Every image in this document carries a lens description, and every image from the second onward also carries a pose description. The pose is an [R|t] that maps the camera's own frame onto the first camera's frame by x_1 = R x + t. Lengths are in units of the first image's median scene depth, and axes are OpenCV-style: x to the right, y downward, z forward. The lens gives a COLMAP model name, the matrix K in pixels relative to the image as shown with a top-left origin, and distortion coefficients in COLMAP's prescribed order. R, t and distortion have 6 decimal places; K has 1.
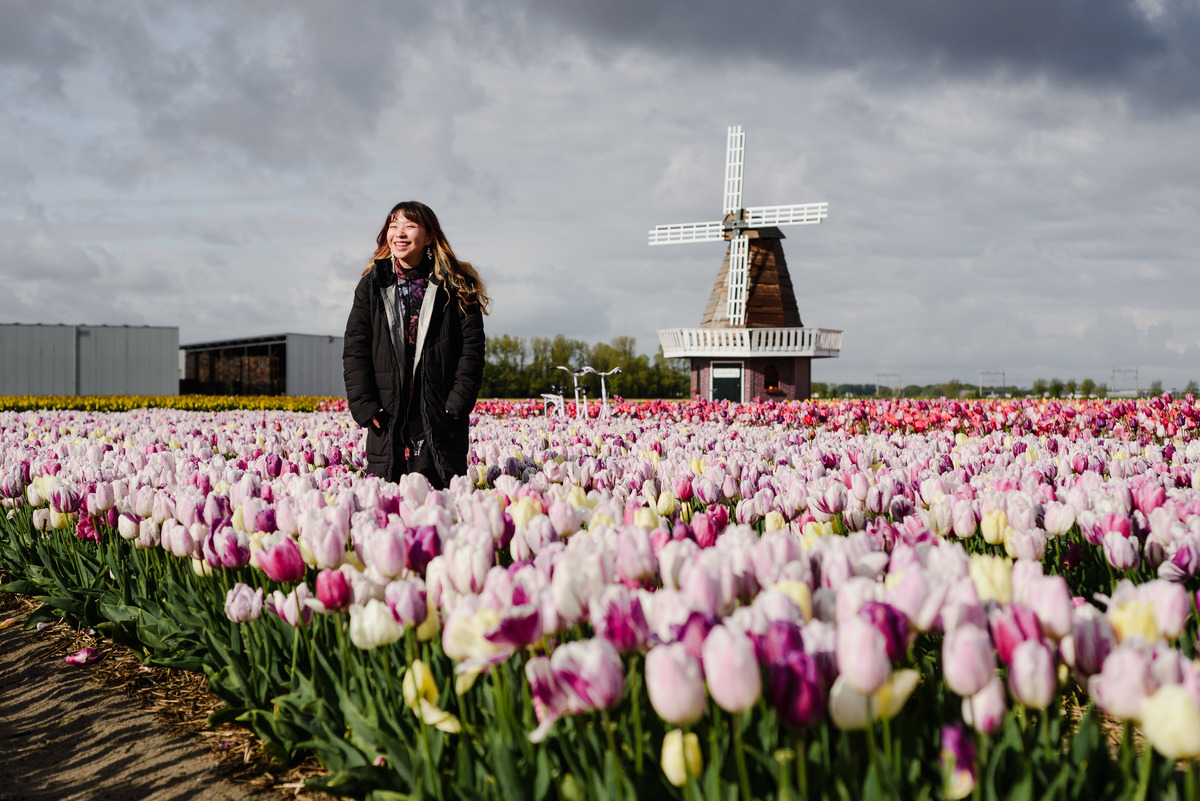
lens RADIAL K [[2137.6, 0, 556.3], [0, 2137.6, 374.5], [0, 0, 1]] dist [0.031162, 0.052323]
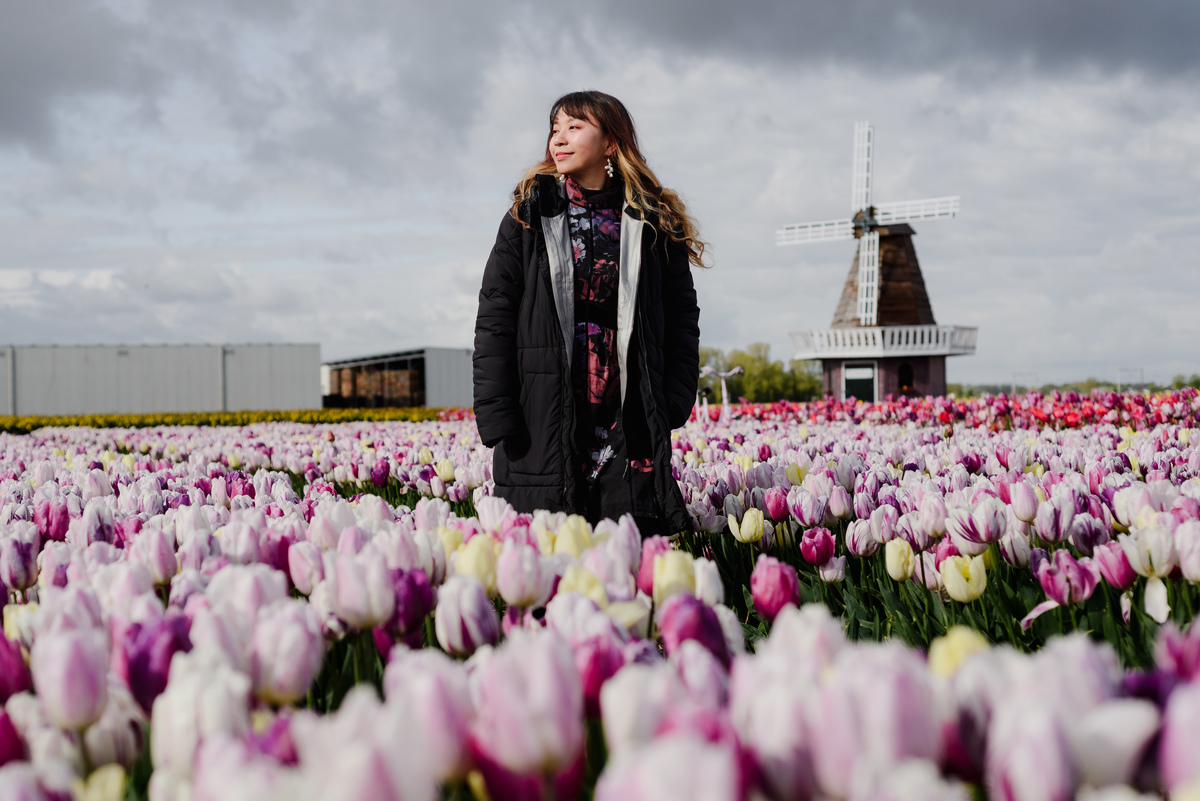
lens RADIAL K [[1575.4, 0, 601.1], [0, 1575.4, 421.8], [0, 0, 1]] dist [-0.015320, 0.008733]
pose [[0.995003, -0.023026, -0.097155, 0.035874], [0.024321, 0.999630, 0.012173, 0.011032], [0.096839, -0.014475, 0.995195, 0.306115]]
